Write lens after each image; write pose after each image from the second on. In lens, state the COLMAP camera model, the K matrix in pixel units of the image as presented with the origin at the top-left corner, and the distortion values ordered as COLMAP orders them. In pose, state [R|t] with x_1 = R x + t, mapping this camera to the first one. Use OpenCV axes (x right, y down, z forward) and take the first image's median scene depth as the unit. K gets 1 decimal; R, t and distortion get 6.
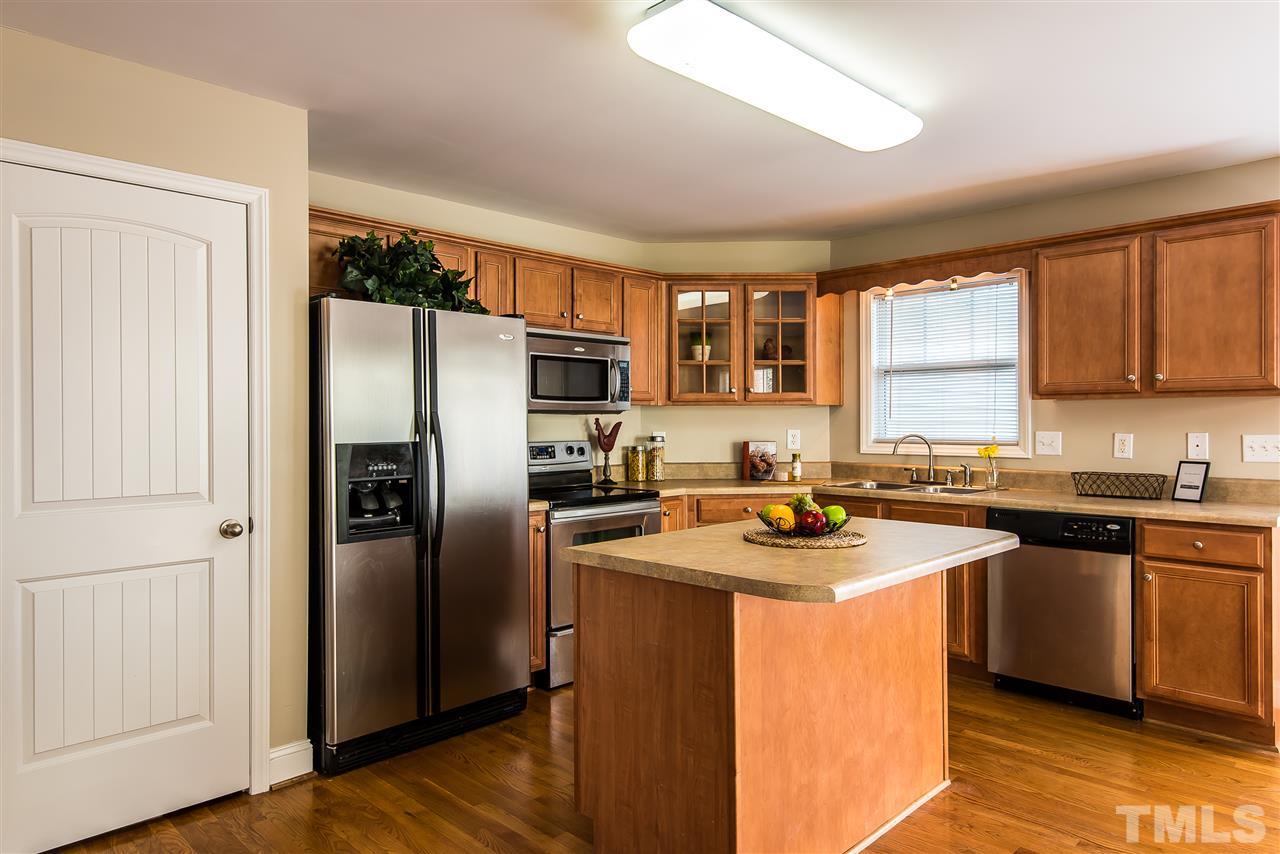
lens RADIAL K [[799.8, 0, 640.0], [0, 799.8, 427.0], [0, 0, 1]] dist [0.024880, -0.000844]
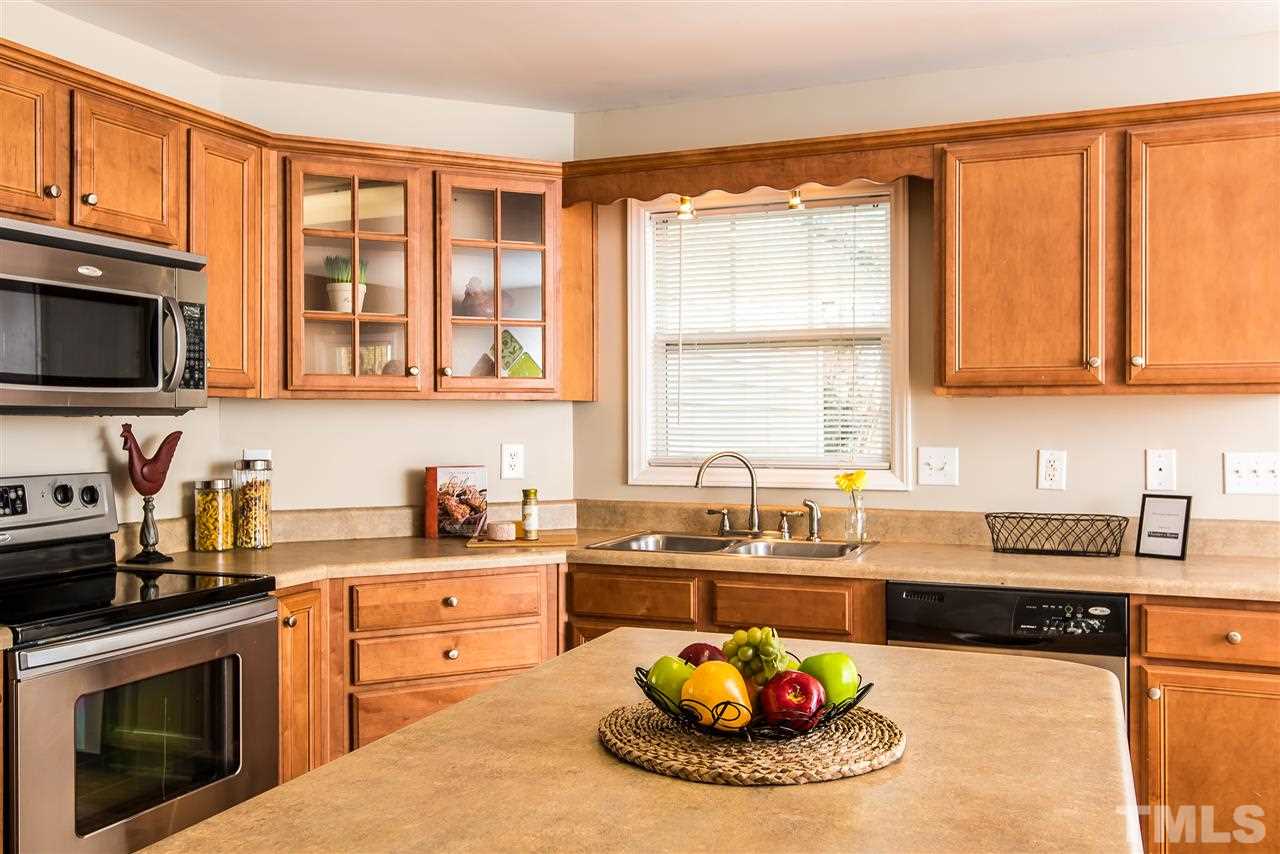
lens RADIAL K [[1112.8, 0, 640.0], [0, 1112.8, 427.0], [0, 0, 1]] dist [0.021394, -0.008217]
pose [[0.918821, -0.000411, 0.394675, -0.037838], [0.001340, 0.999997, -0.002079, -0.007989], [-0.394673, 0.002439, 0.918818, 0.288475]]
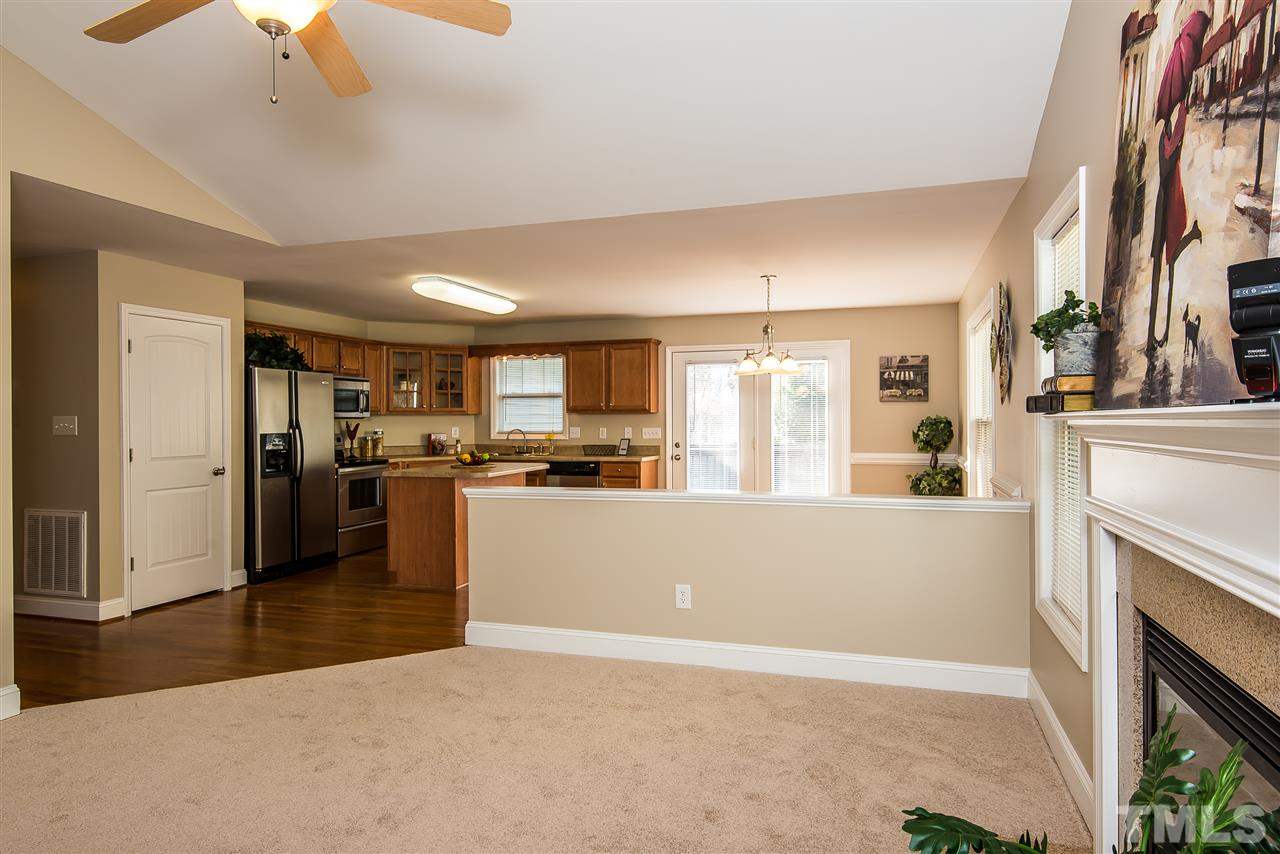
lens RADIAL K [[799.8, 0, 640.0], [0, 799.8, 427.0], [0, 0, 1]] dist [0.024880, -0.000844]
pose [[0.896043, -0.004283, 0.443947, -0.280271], [0.004328, 0.999990, 0.000912, 0.003322], [-0.443946, 0.001104, 0.896053, -0.961785]]
